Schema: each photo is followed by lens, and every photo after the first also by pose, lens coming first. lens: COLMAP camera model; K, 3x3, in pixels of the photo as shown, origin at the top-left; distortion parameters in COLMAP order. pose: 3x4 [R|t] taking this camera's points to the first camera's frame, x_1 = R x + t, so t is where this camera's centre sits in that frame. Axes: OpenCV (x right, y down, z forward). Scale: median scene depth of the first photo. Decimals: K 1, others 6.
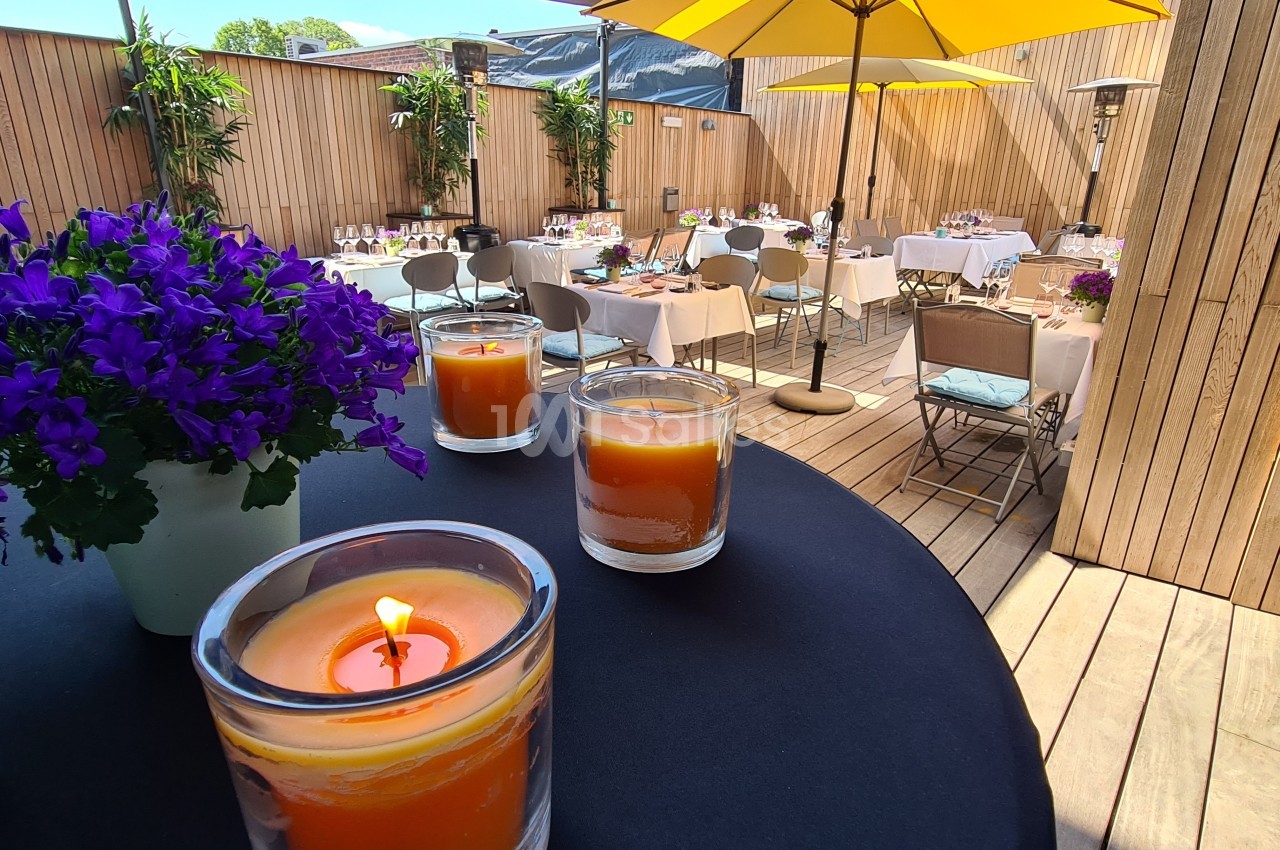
lens RADIAL K [[722.7, 0, 635.1], [0, 722.7, 423.6], [0, 0, 1]] dist [-0.000527, -0.000509]
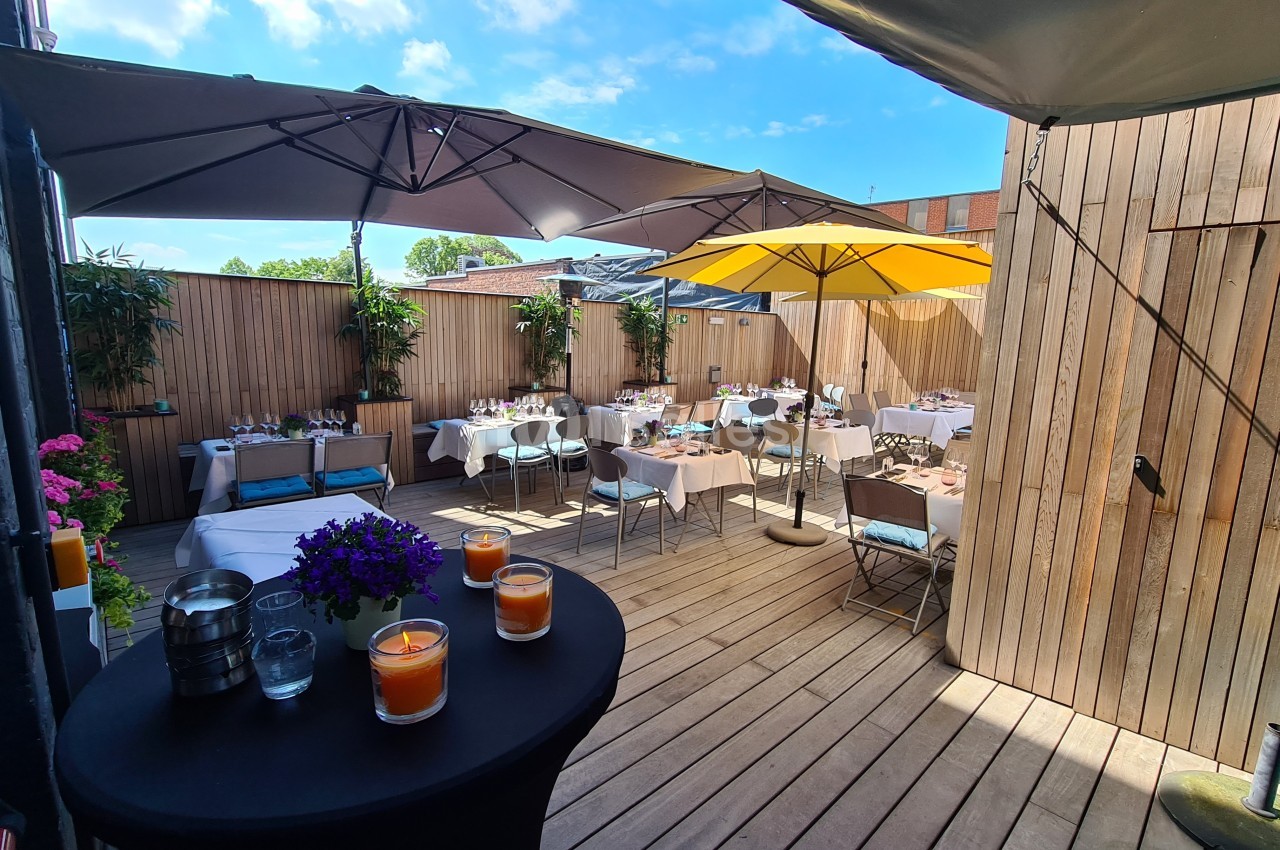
lens RADIAL K [[580.7, 0, 643.2], [0, 580.7, 426.0], [0, 0, 1]] dist [0.000691, 0.000184]
pose [[0.993600, 0.027230, -0.109625, 0.060889], [-0.046615, 0.982858, -0.178373, -0.019647], [0.102889, 0.182342, 0.977837, -0.109052]]
